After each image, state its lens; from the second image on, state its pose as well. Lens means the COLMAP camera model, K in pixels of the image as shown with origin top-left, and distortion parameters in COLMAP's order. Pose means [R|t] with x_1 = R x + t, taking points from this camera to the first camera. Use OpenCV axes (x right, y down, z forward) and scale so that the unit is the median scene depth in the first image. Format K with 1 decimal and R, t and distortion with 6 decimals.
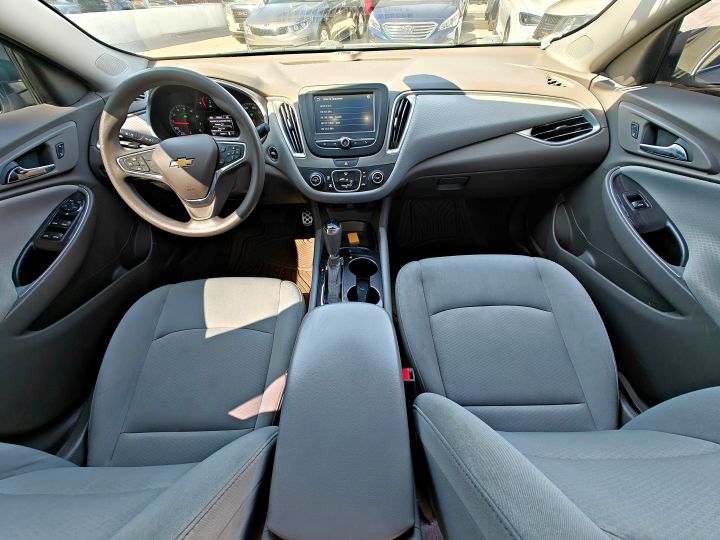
lens RADIAL K [[299.6, 0, 358.1], [0, 299.6, 266.8], [0, 0, 1]] dist [0.007779, -0.001967]
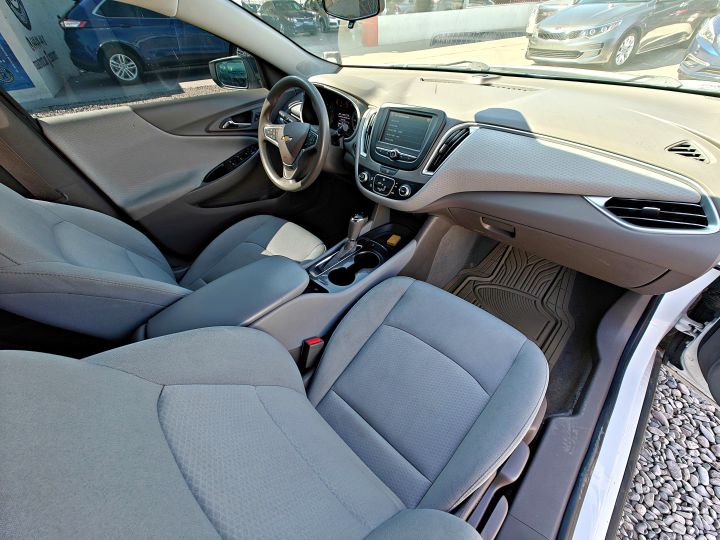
lens RADIAL K [[299.6, 0, 357.1], [0, 299.6, 266.5], [0, 0, 1]] dist [0.007779, -0.001967]
pose [[0.721653, 0.446871, -0.528700, 0.613155], [-0.445929, 0.884254, 0.138720, -0.119621], [0.529494, 0.135655, 0.837397, 0.014899]]
